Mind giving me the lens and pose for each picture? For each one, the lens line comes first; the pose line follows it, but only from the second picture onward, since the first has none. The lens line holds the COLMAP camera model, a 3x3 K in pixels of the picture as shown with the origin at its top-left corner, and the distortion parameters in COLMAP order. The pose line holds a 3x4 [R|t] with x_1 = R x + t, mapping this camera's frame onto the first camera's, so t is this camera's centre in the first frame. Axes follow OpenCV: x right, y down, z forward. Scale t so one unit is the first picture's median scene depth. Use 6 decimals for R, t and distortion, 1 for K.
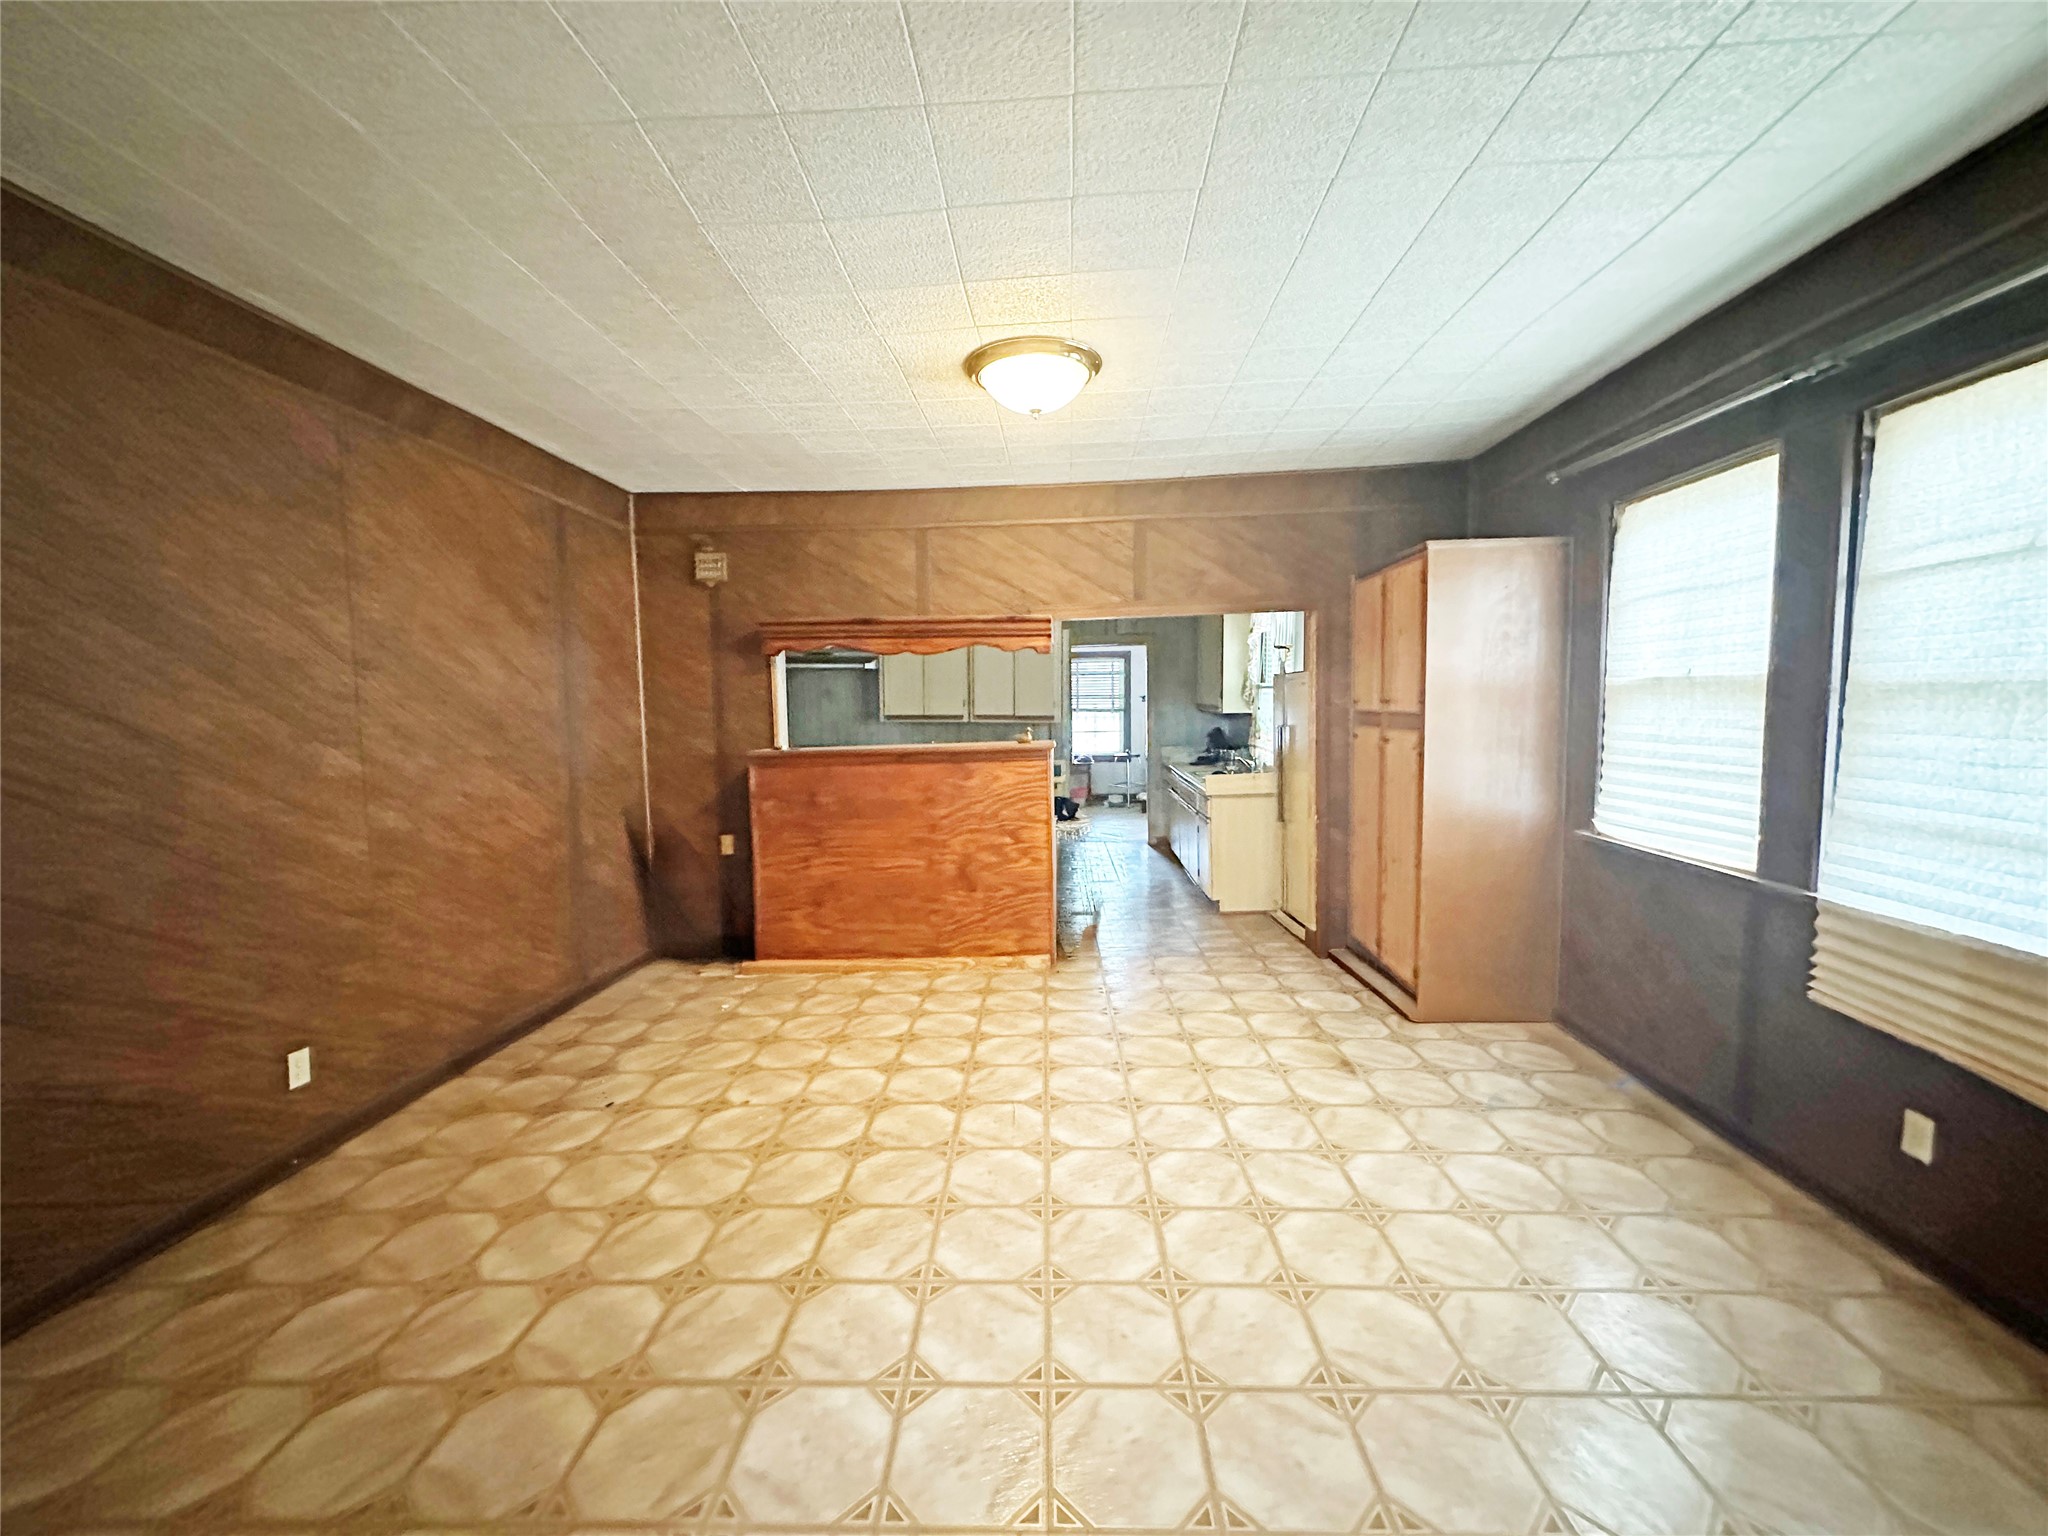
lens RADIAL K [[823.1, 0, 1029.0], [0, 823.1, 769.0], [0, 0, 1]] dist [-0.000954, -0.000020]
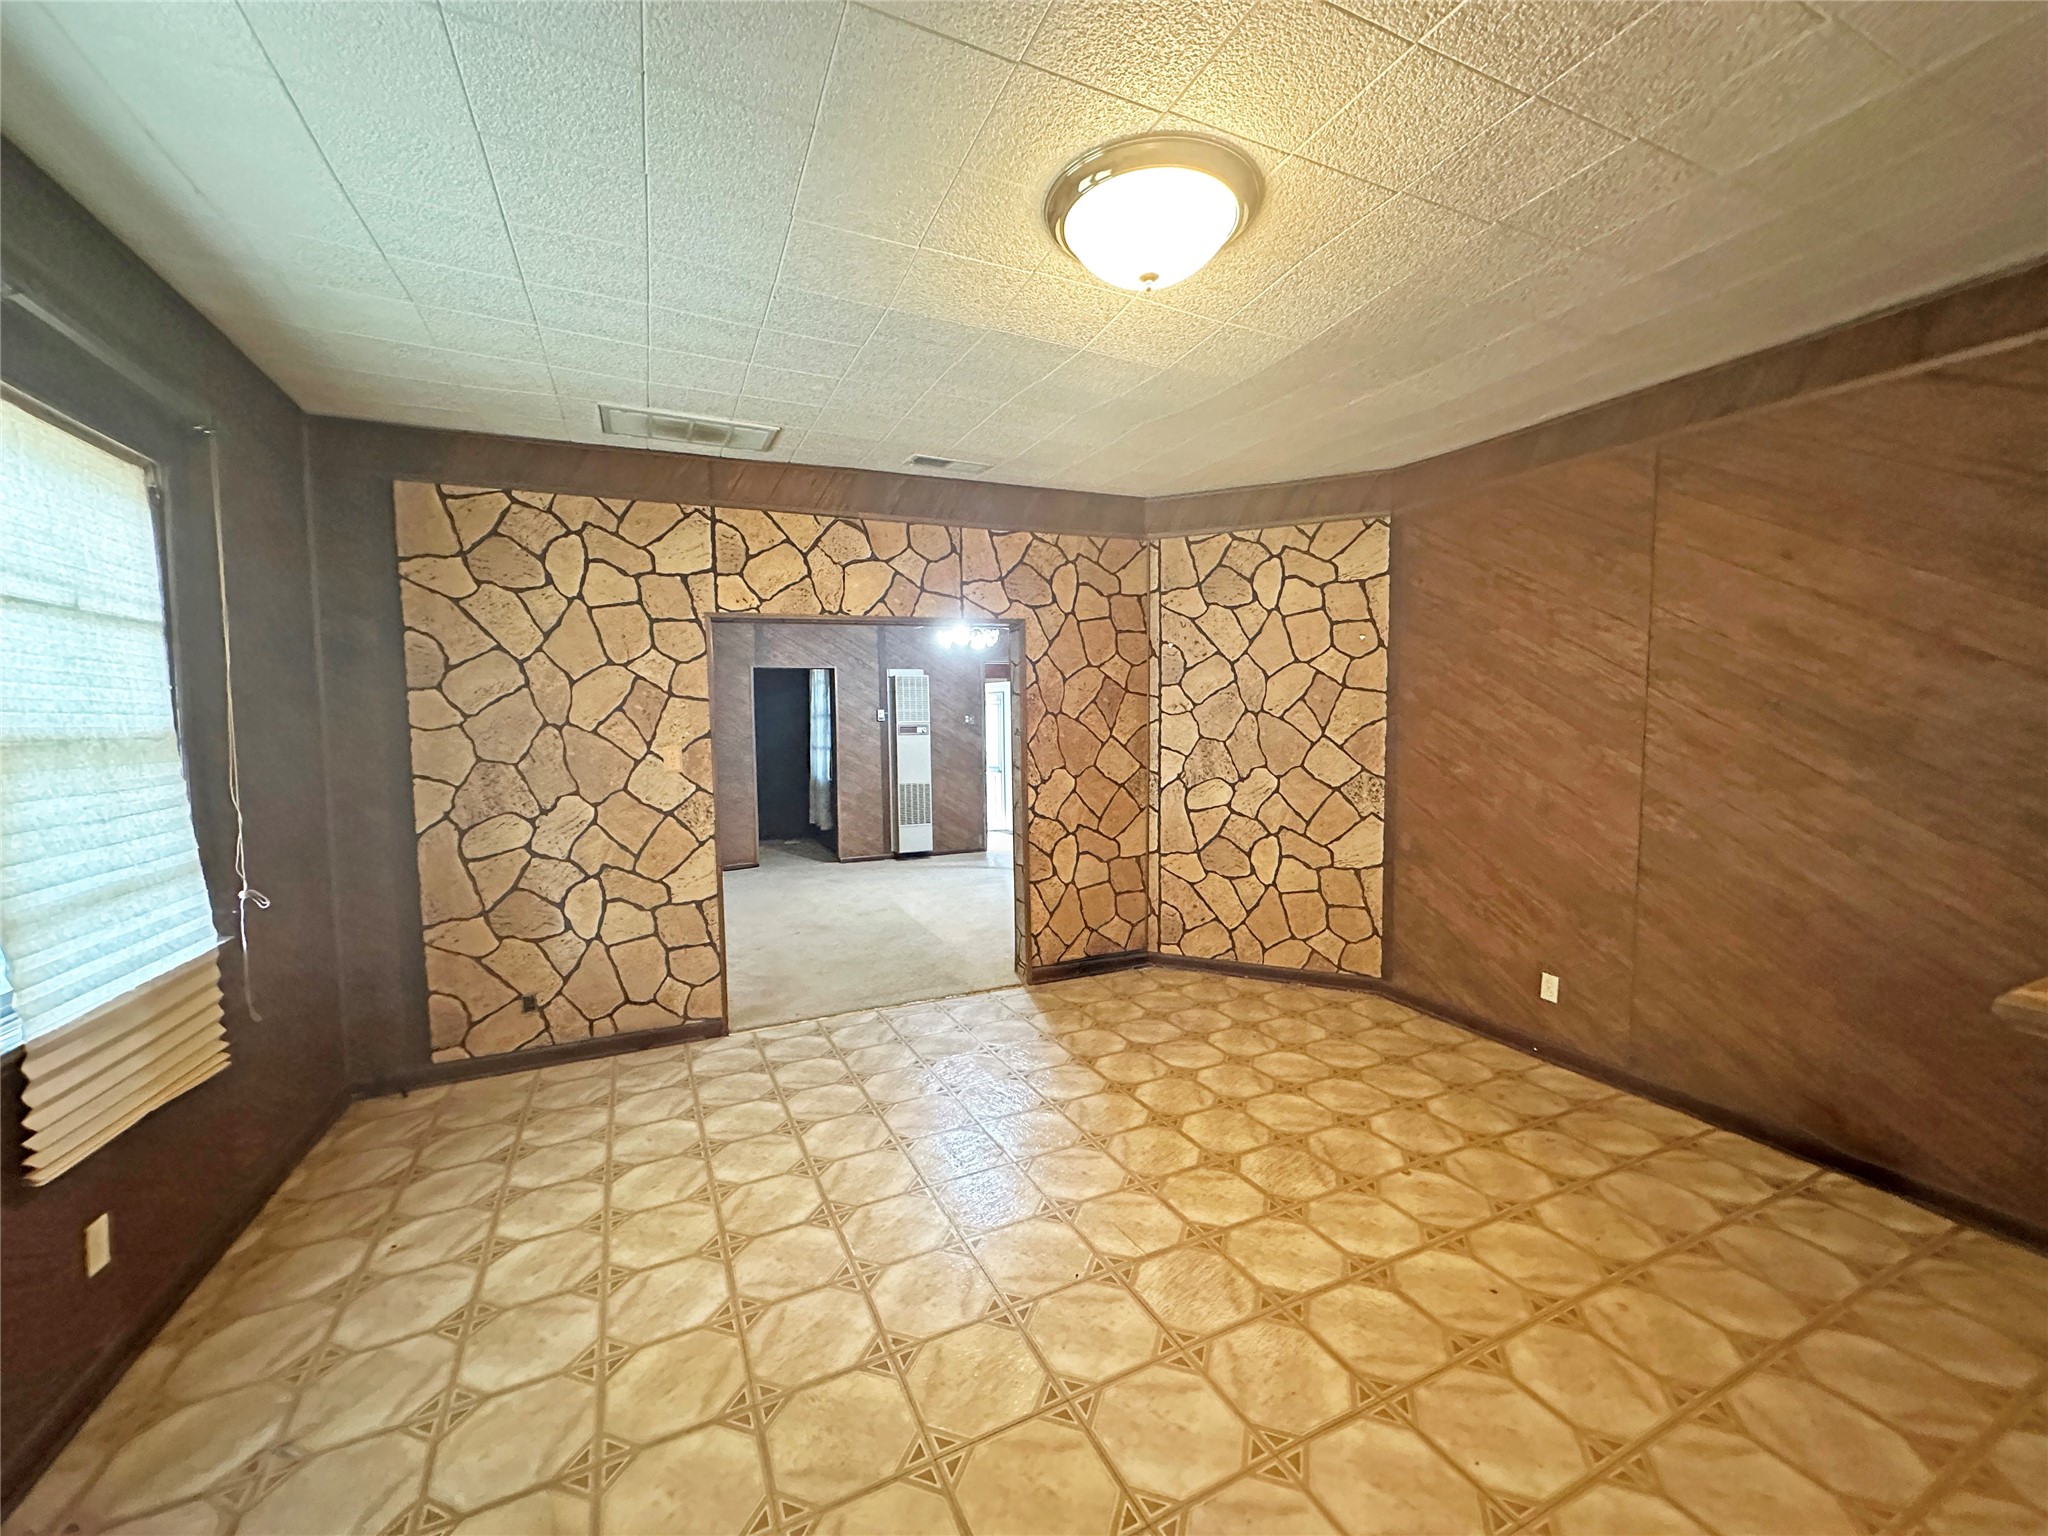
lens RADIAL K [[823.1, 0, 1023.4], [0, 823.1, 769.5], [0, 0, 1]] dist [-0.000954, -0.000020]
pose [[-0.891541, 0.052615, -0.449874, 0.420861], [-0.009836, 0.990747, 0.135366, -0.146044], [0.452834, 0.125110, -0.882774, 1.632916]]
